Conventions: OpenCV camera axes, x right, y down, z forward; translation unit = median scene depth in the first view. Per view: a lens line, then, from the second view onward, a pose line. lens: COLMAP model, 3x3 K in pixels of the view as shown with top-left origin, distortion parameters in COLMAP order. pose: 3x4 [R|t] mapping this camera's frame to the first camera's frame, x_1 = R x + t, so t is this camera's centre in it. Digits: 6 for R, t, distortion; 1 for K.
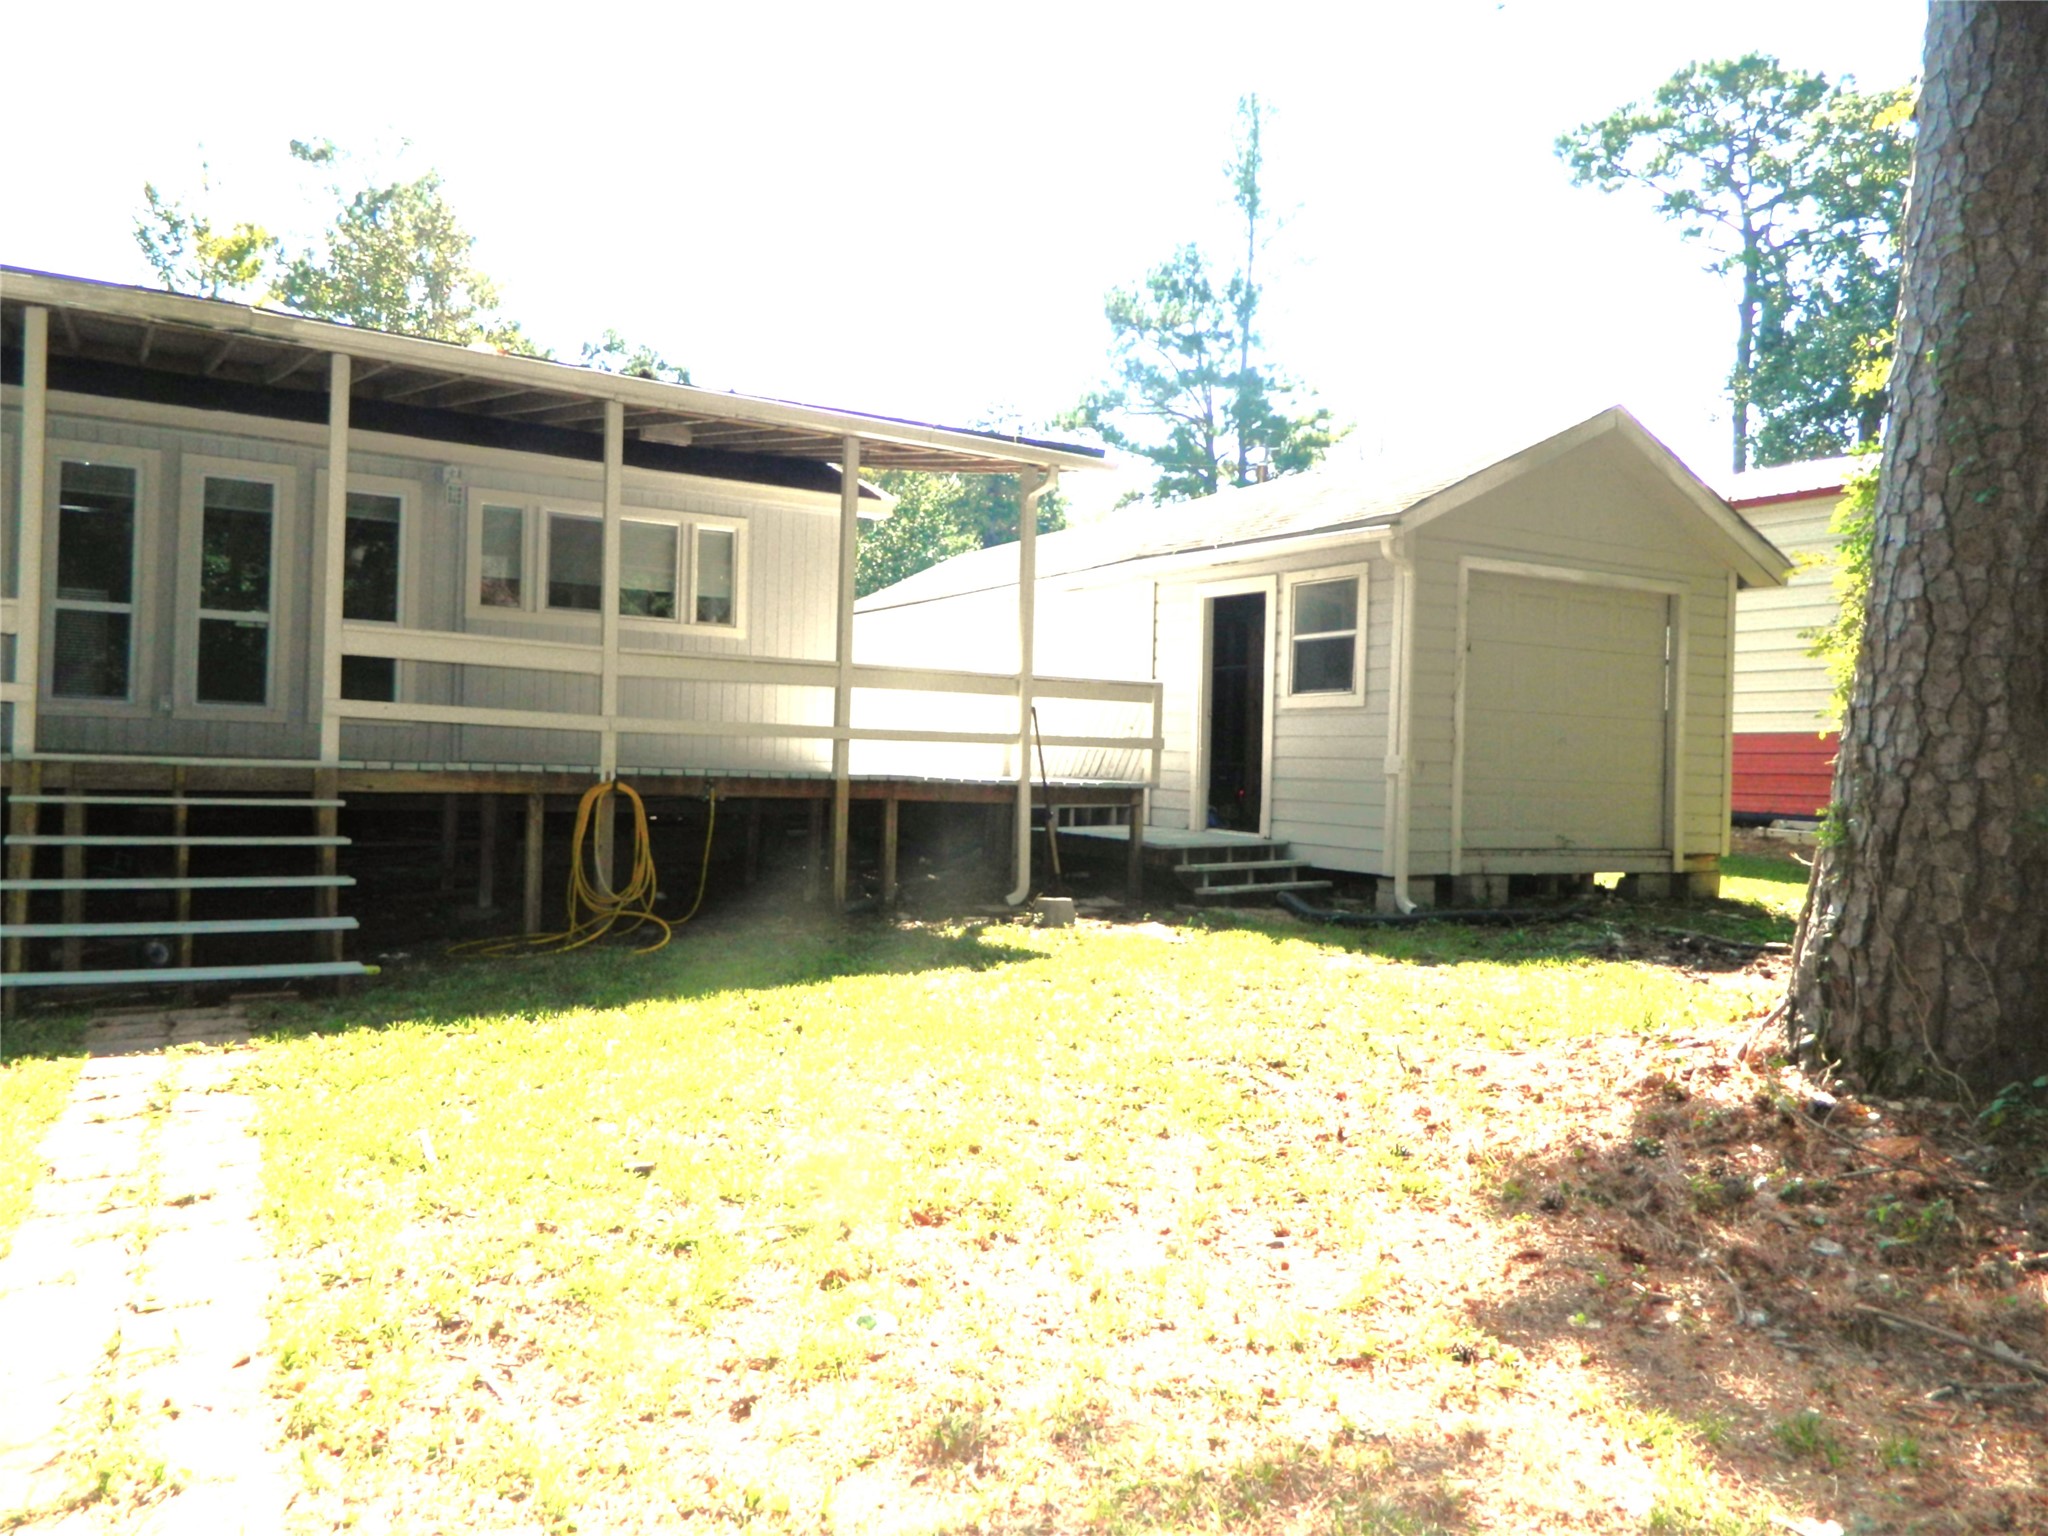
lens RADIAL K [[1513.4, 0, 1024.0], [0, 1513.4, 768.0], [0, 0, 1]] dist [0.000072, 0.002398]
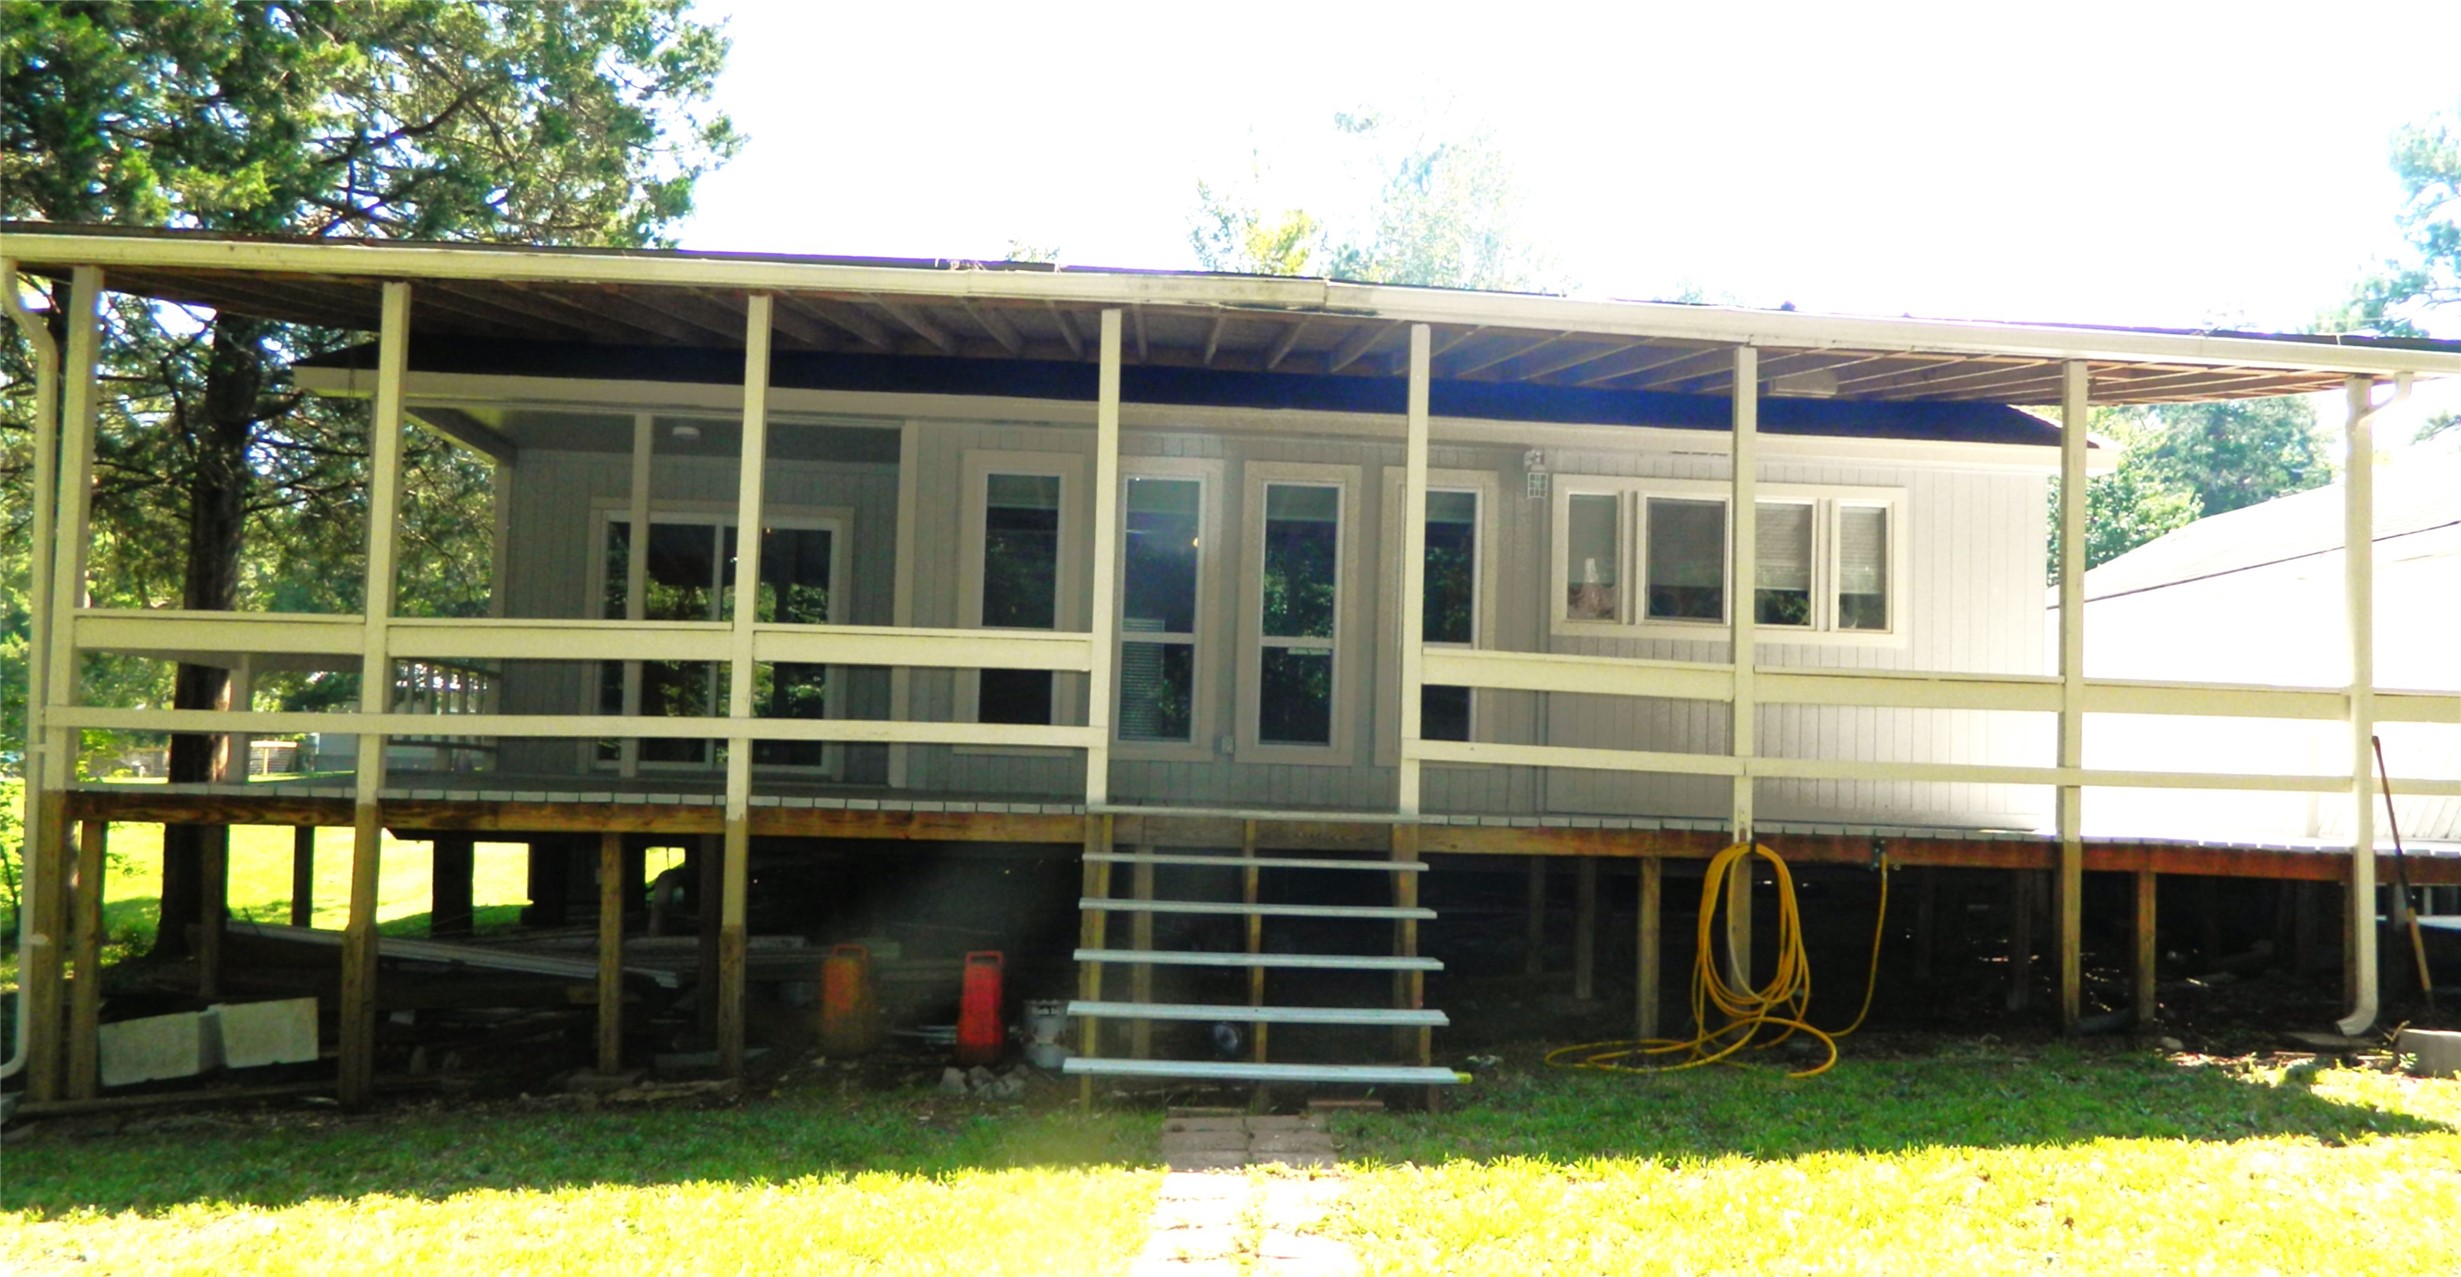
lens RADIAL K [[1670.9, 0, 1232.6], [0, 1670.9, 726.1], [0, 0, 1]] dist [-0.010921, -0.005175]
pose [[0.889053, -0.013541, -0.457604, -0.118167], [-0.004614, 0.999247, -0.038535, -0.015831], [0.457781, 0.036371, 0.888321, 0.137003]]
